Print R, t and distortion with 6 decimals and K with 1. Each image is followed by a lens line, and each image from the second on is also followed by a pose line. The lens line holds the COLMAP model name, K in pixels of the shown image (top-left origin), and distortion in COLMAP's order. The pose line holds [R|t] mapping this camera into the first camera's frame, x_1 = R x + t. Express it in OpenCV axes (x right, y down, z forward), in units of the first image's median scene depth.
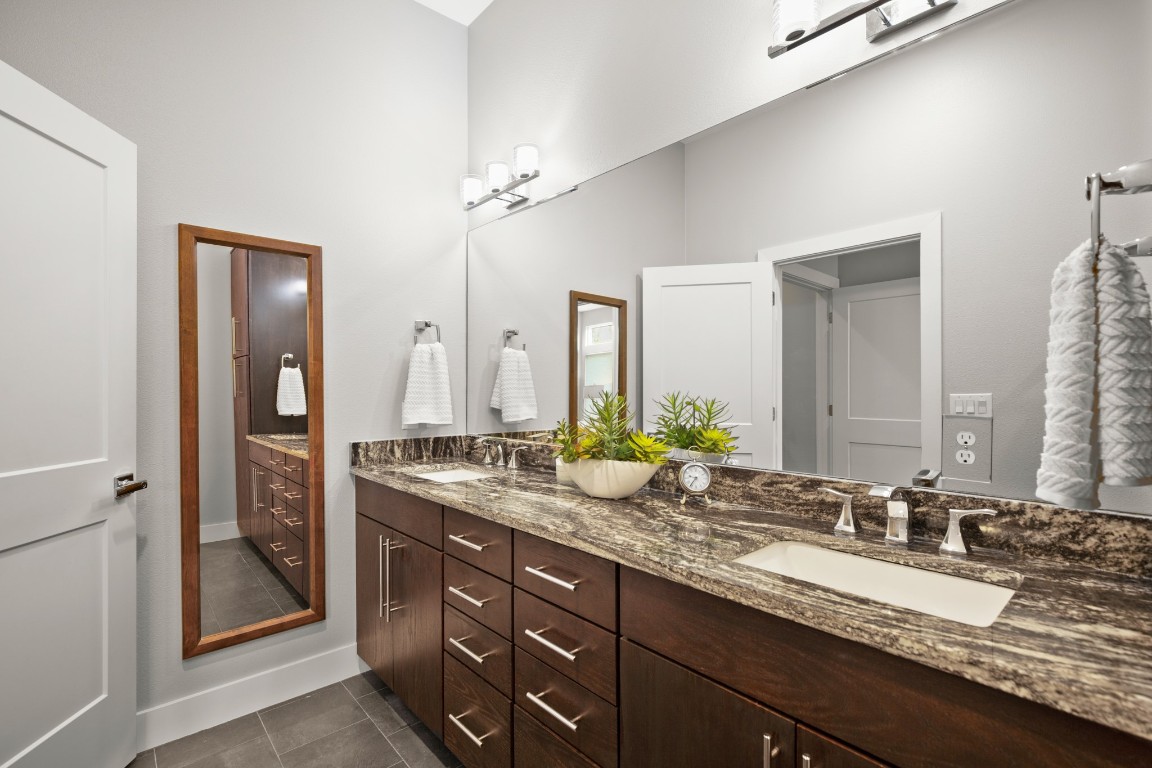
lens RADIAL K [[527.6, 0, 577.1], [0, 527.6, 386.2], [0, 0, 1]] dist [0.000931, 0.000001]
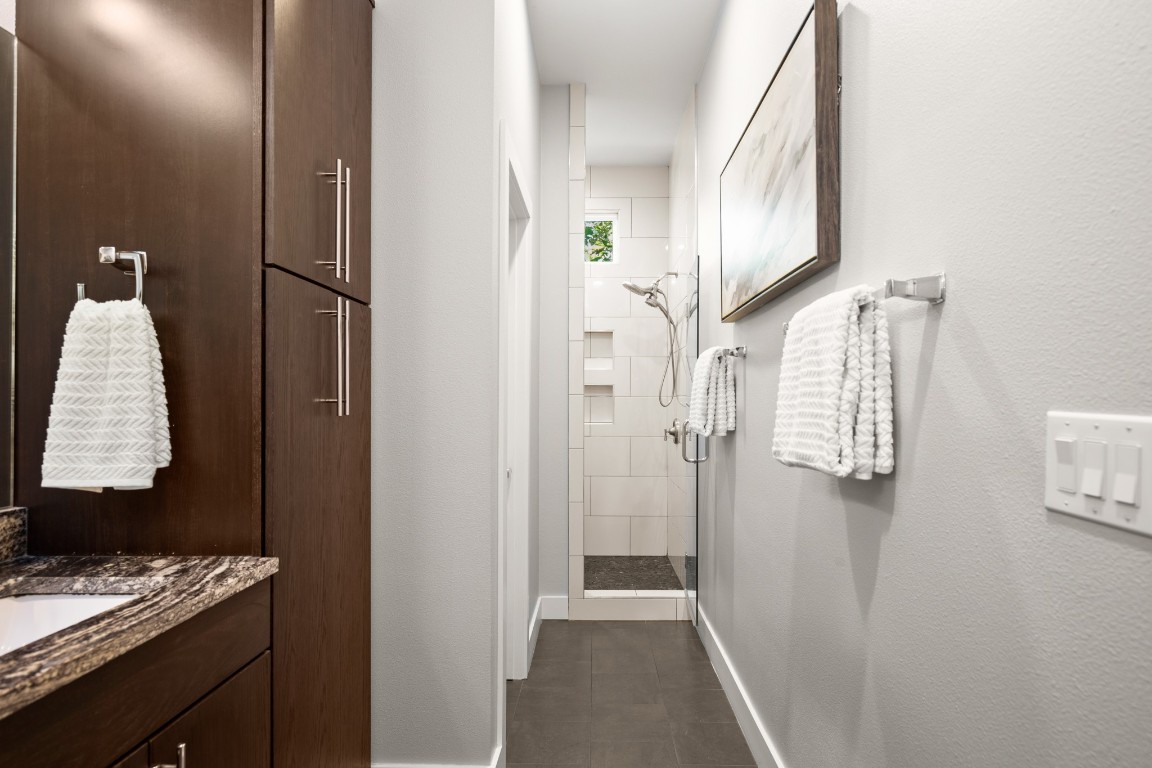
lens RADIAL K [[667.7, 0, 576.7], [0, 667.7, 390.1], [0, 0, 1]] dist [0.000121, 0.000067]
pose [[-0.712986, 0.009403, 0.701115, -1.044822], [-0.002171, 0.999876, -0.015617, -0.006805], [-0.701175, -0.012657, -0.712877, 1.328482]]
